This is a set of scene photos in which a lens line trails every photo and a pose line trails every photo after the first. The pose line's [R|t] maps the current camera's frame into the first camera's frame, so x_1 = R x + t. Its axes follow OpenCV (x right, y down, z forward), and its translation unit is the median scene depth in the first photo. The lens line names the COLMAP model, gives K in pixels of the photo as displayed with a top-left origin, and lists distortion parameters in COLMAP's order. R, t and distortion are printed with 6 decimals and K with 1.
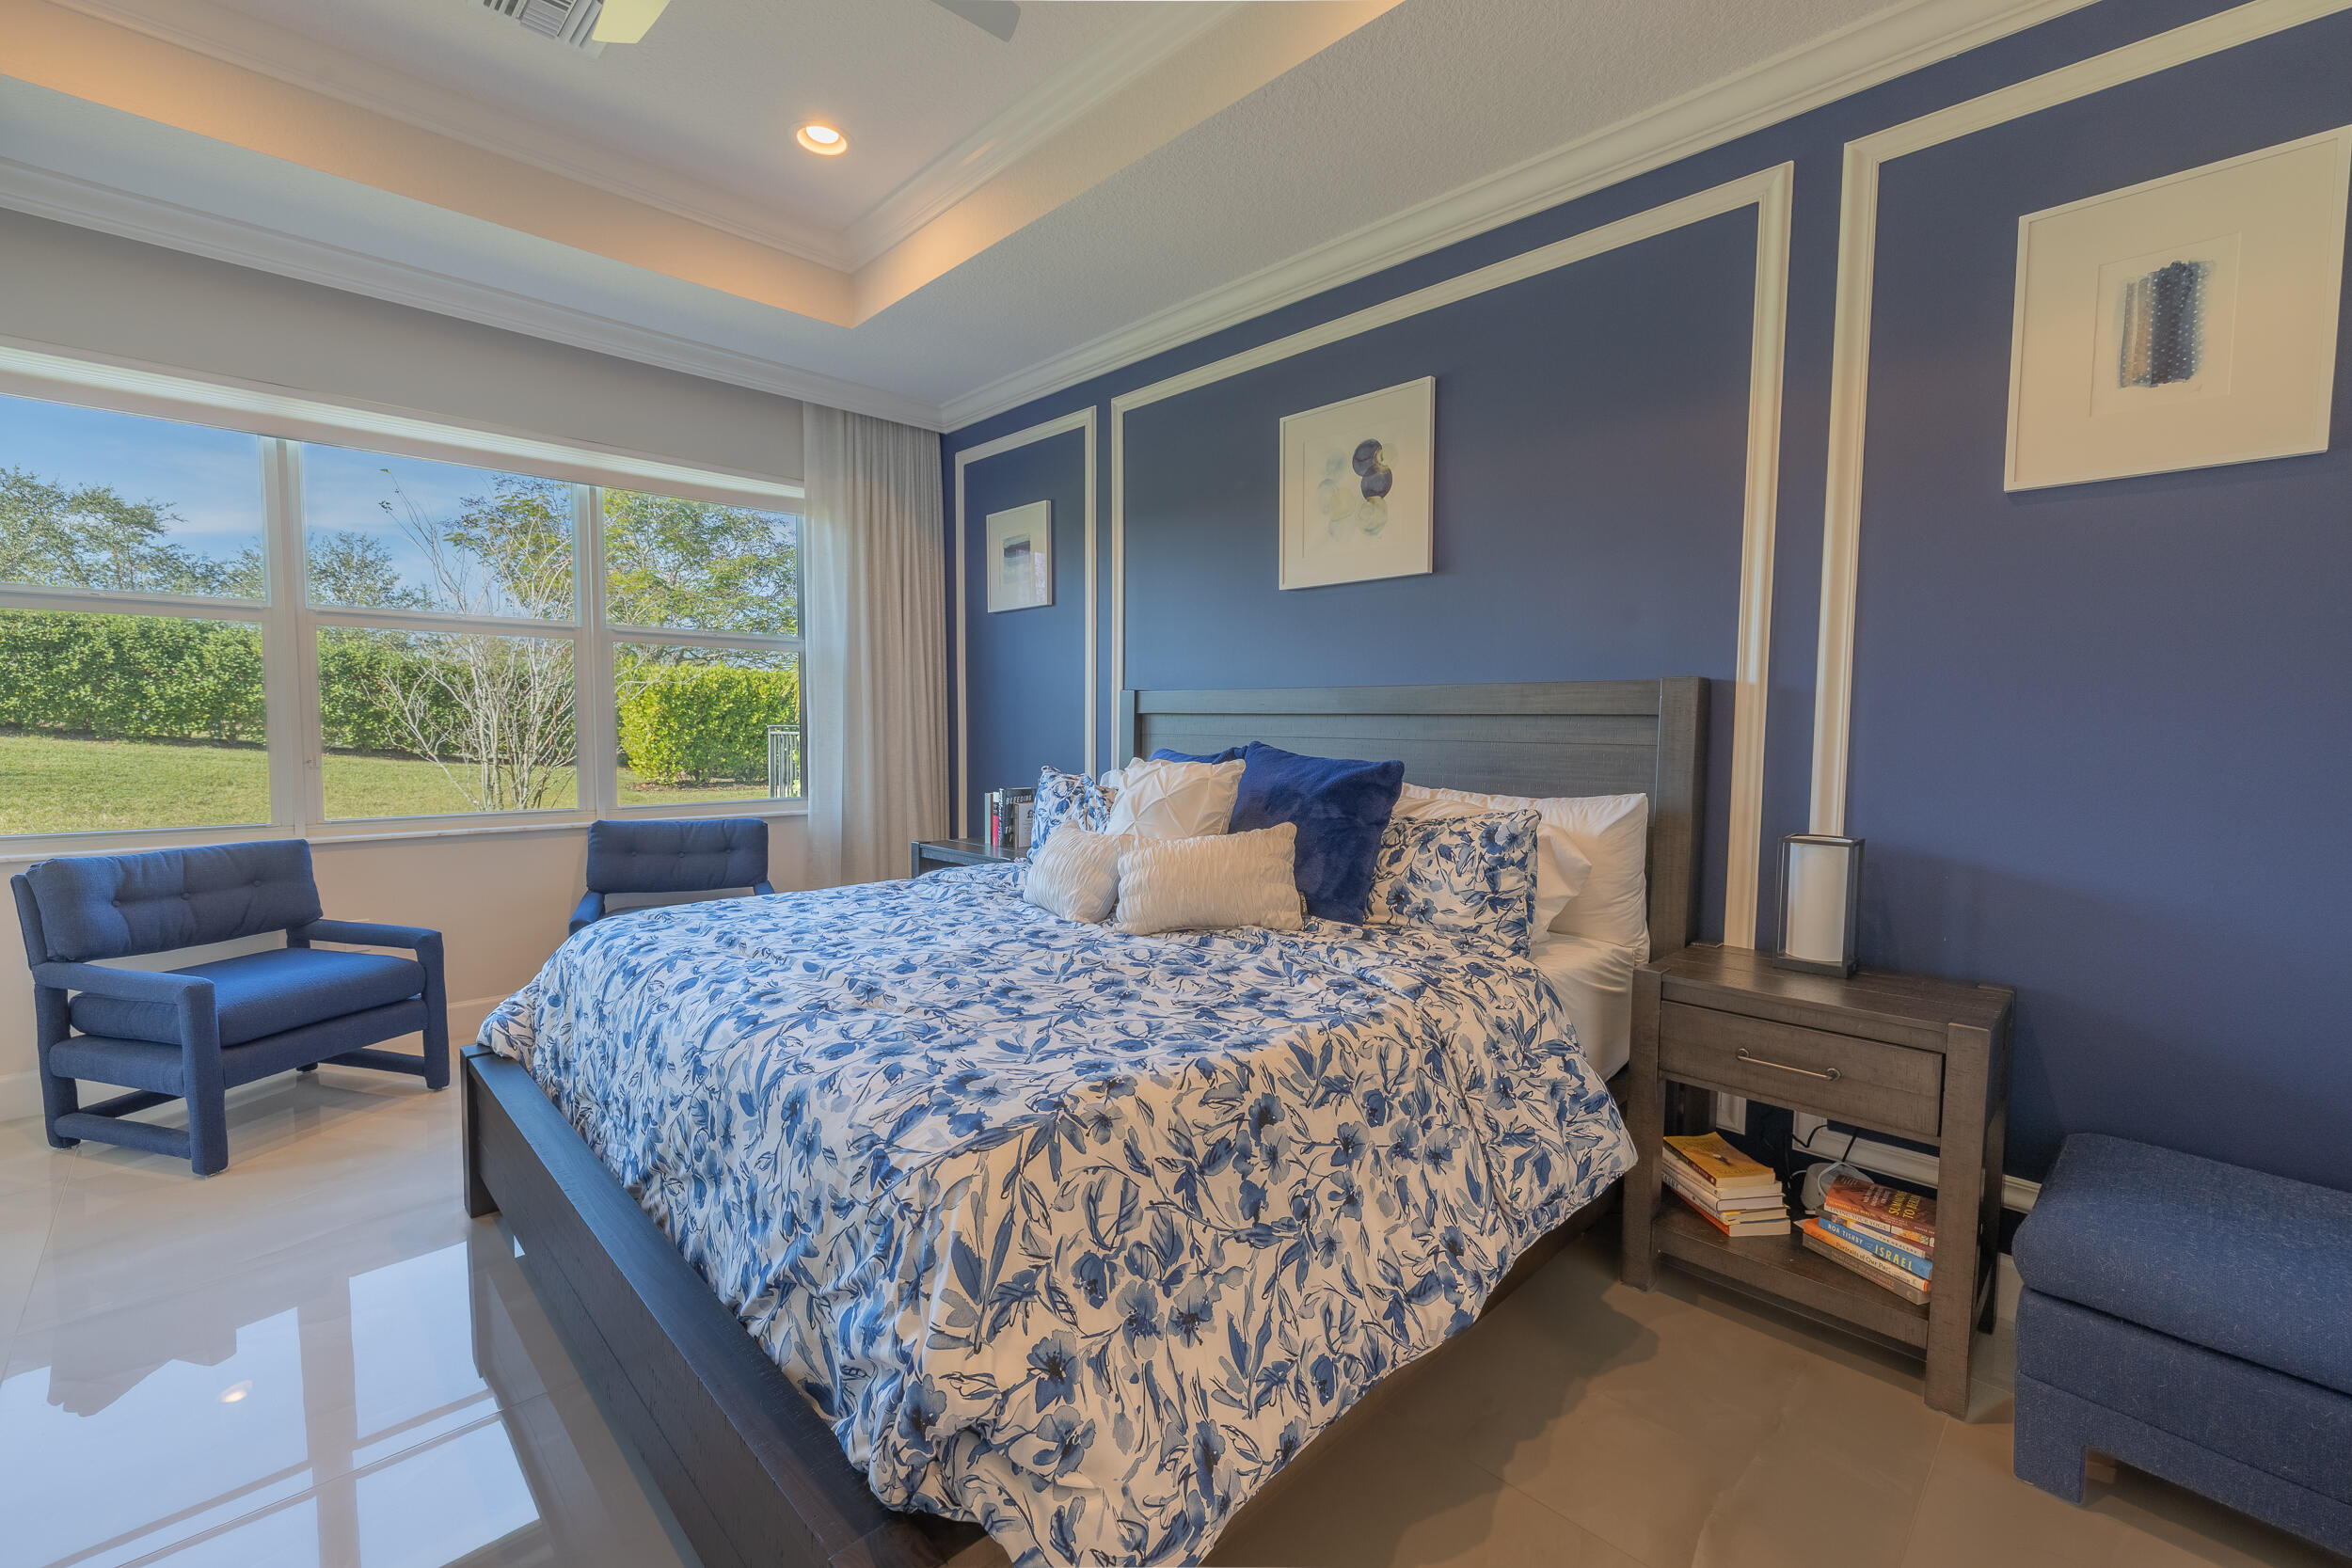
lens RADIAL K [[1063.0, 0, 1171.7], [0, 1063.0, 799.2], [0, 0, 1]] dist [0.010968, -0.000147]
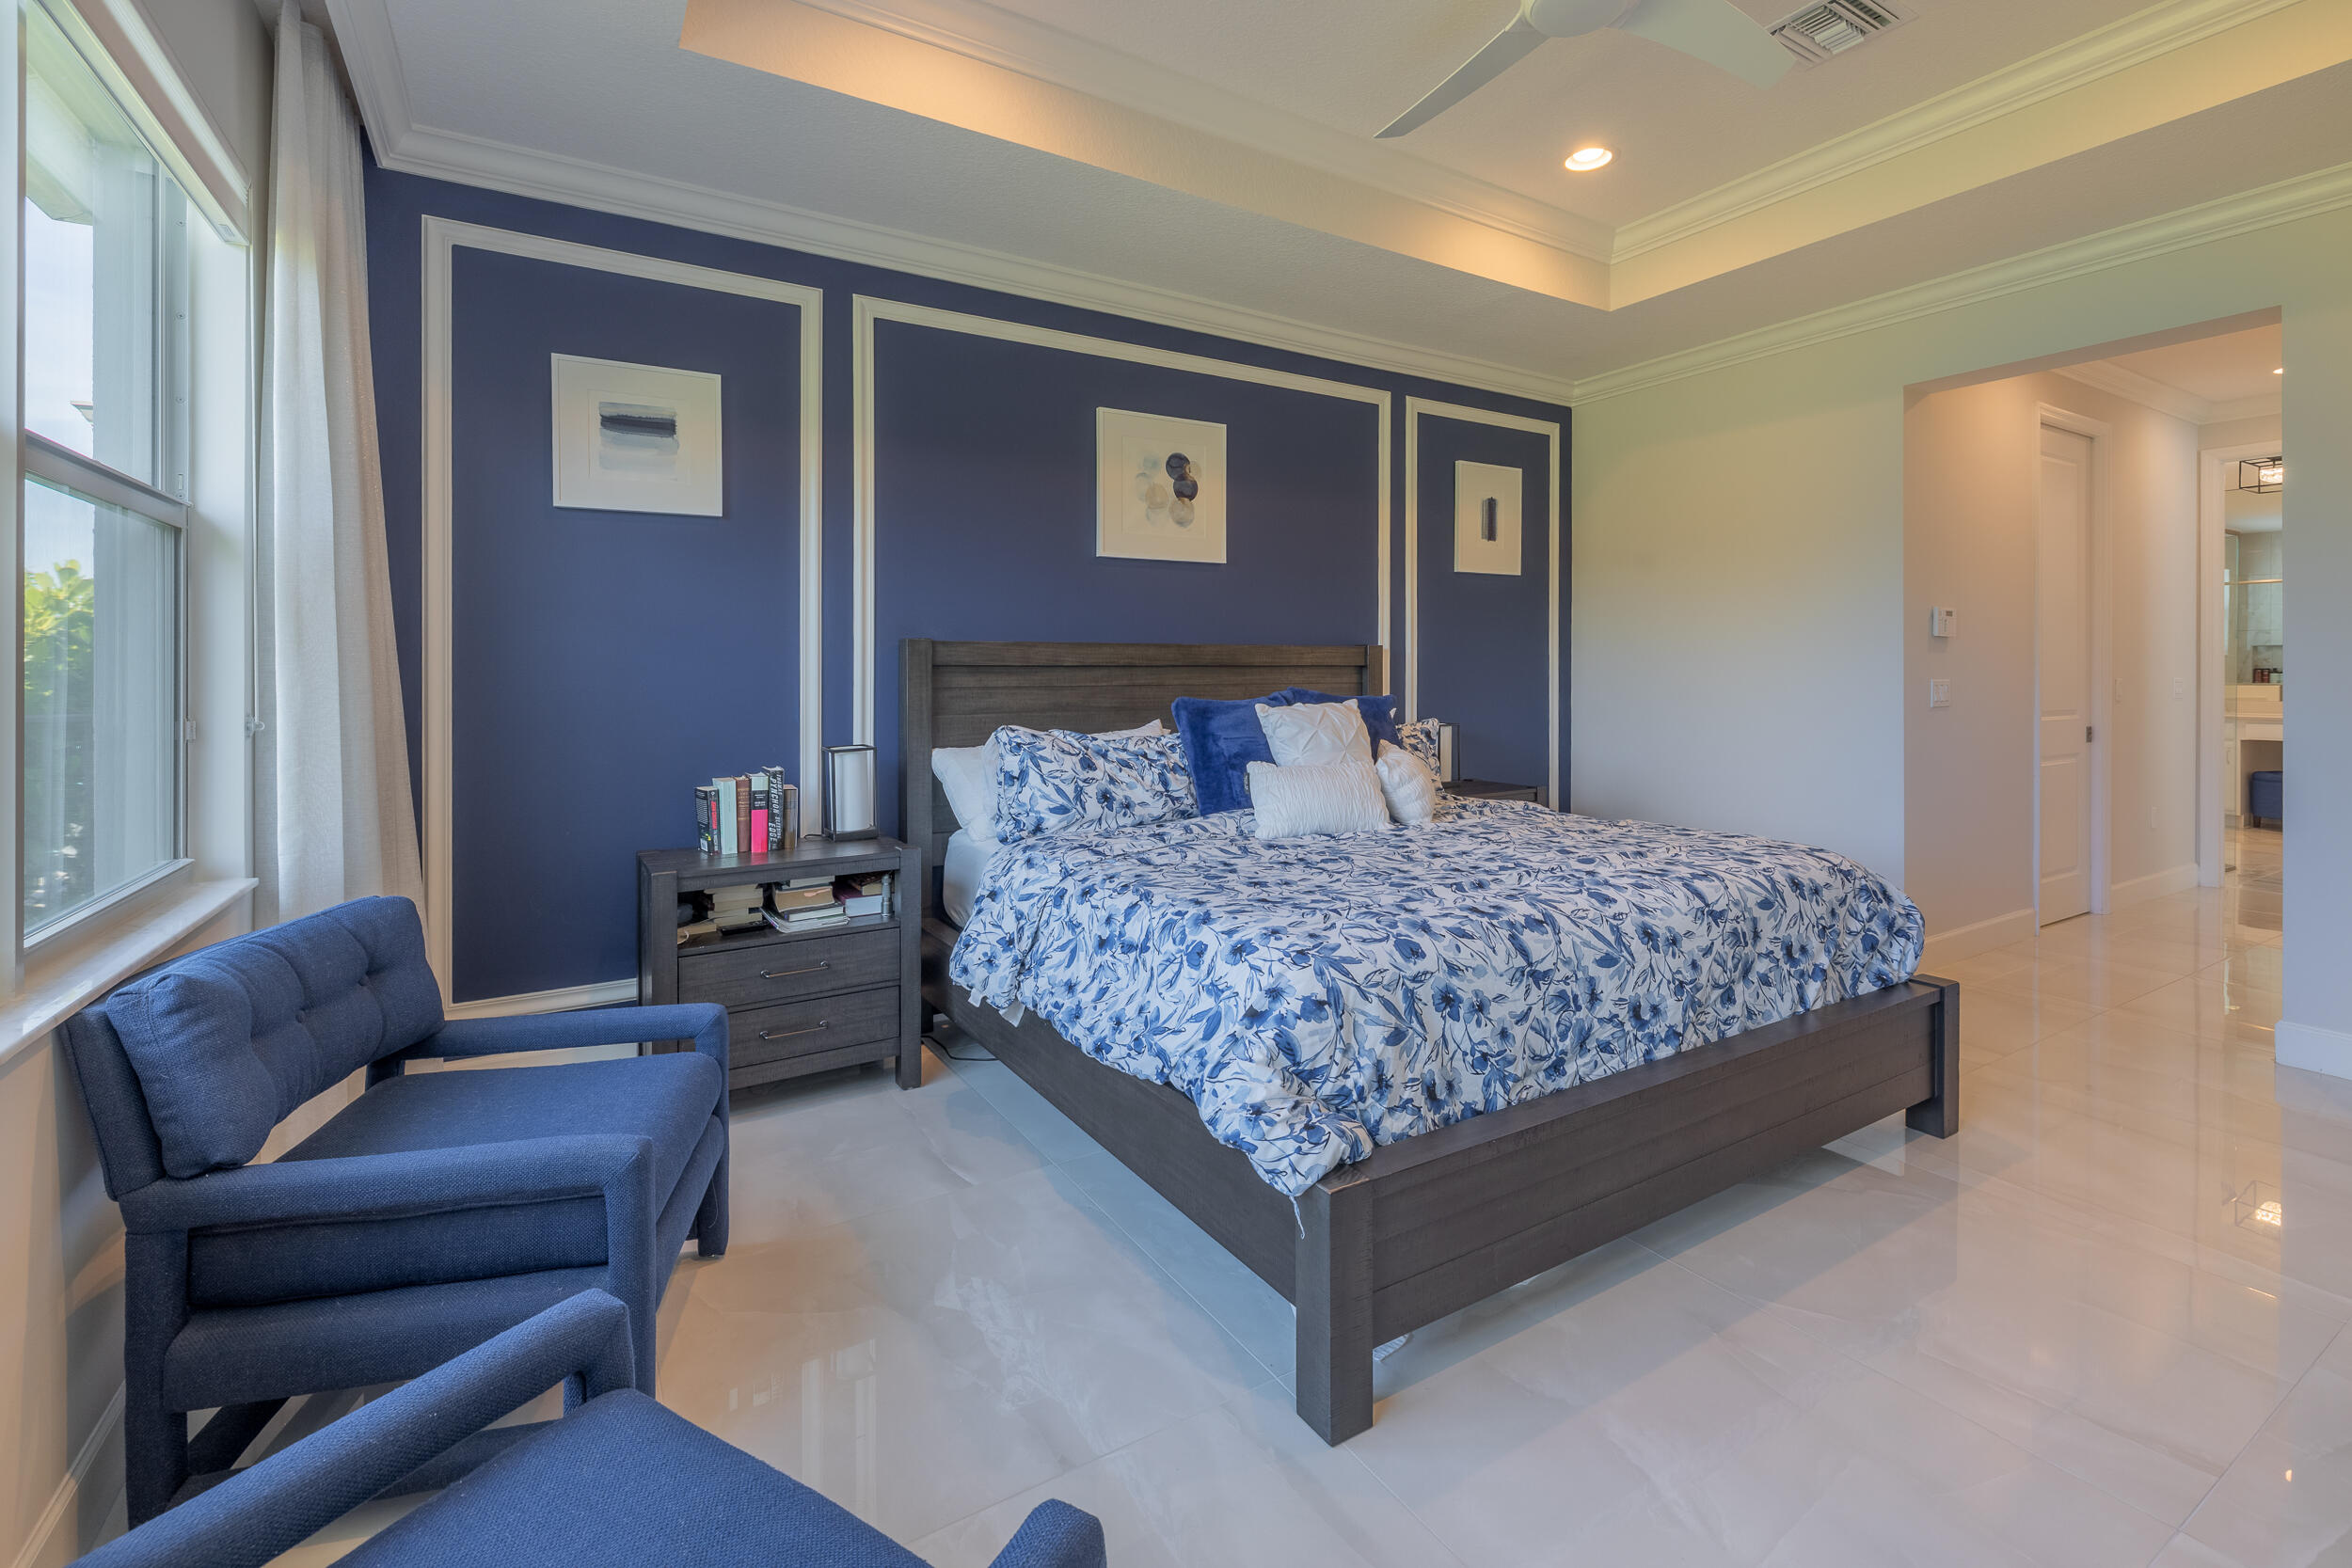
lens RADIAL K [[1014.2, 0, 1176.0], [0, 1014.2, 784.0], [0, 0, 1]] dist [-0.001175, -0.000056]
pose [[0.187974, -0.130292, 0.973494, -1.042002], [0.073092, 0.990269, 0.118424, -0.075156], [-0.979451, 0.048894, 0.195668, 0.734883]]
